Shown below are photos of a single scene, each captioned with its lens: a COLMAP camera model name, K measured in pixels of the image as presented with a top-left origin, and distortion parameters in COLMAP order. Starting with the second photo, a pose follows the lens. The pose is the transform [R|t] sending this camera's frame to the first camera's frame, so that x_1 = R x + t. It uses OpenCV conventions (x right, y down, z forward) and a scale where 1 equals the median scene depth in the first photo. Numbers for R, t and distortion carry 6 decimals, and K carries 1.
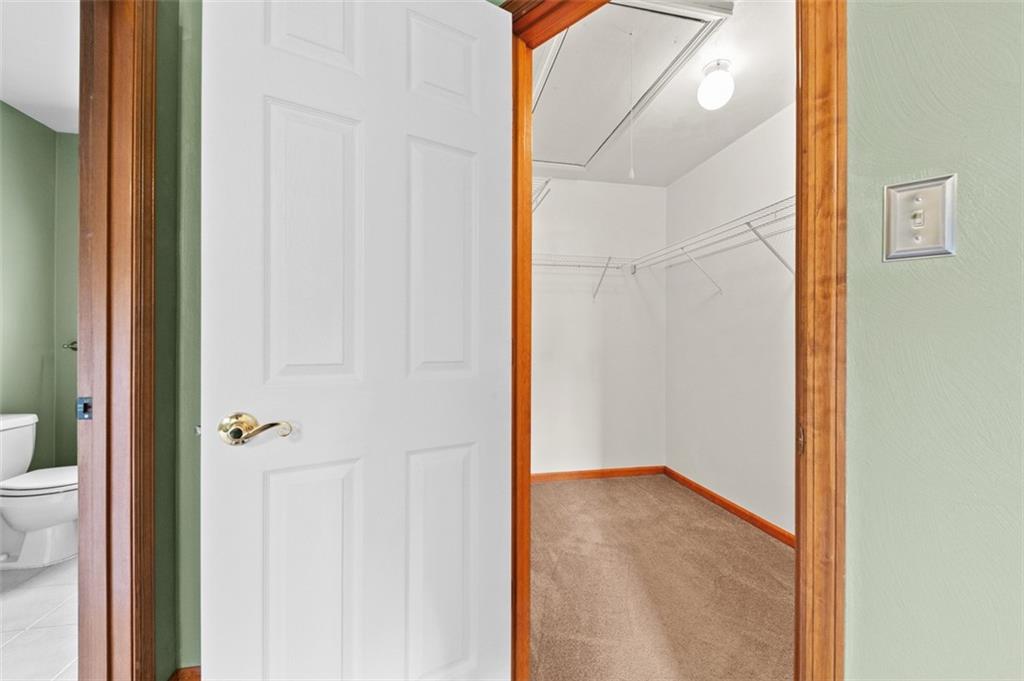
lens RADIAL K [[398.7, 0, 507.3], [0, 398.7, 341.3], [0, 0, 1]] dist [0.002989, -0.000409]
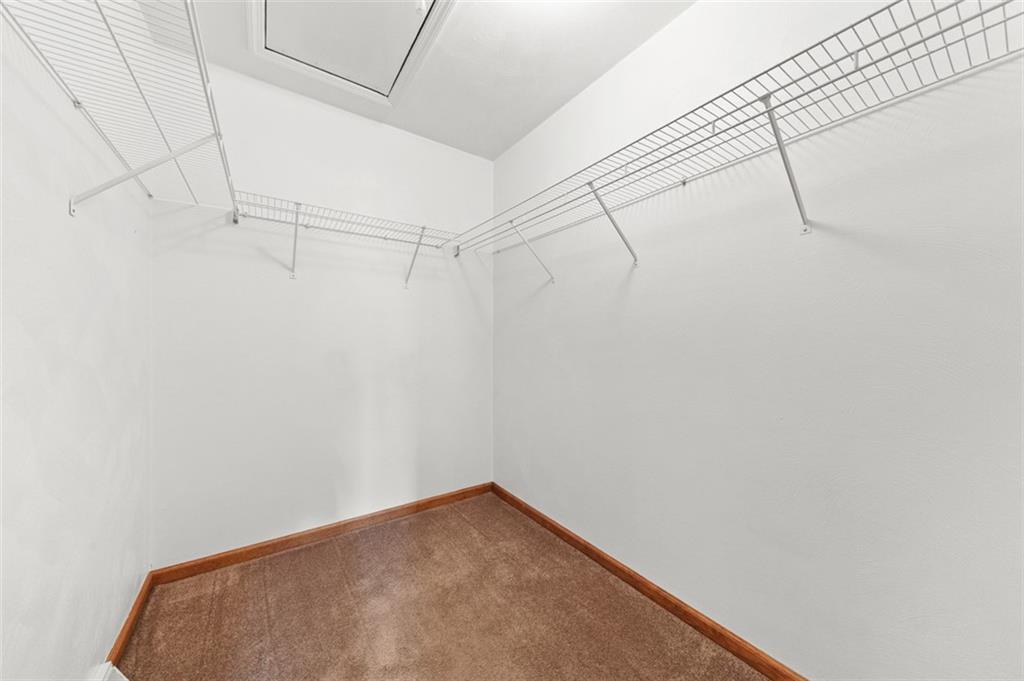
lens RADIAL K [[356.3, 0, 510.5], [0, 356.3, 340.3], [0, 0, 1]] dist [0.000029, -0.000001]
pose [[0.914825, -0.001703, 0.403848, 0.150970], [0.001084, 0.999998, 0.001762, 0.002919], [-0.403850, -0.001174, 0.914824, 0.351510]]
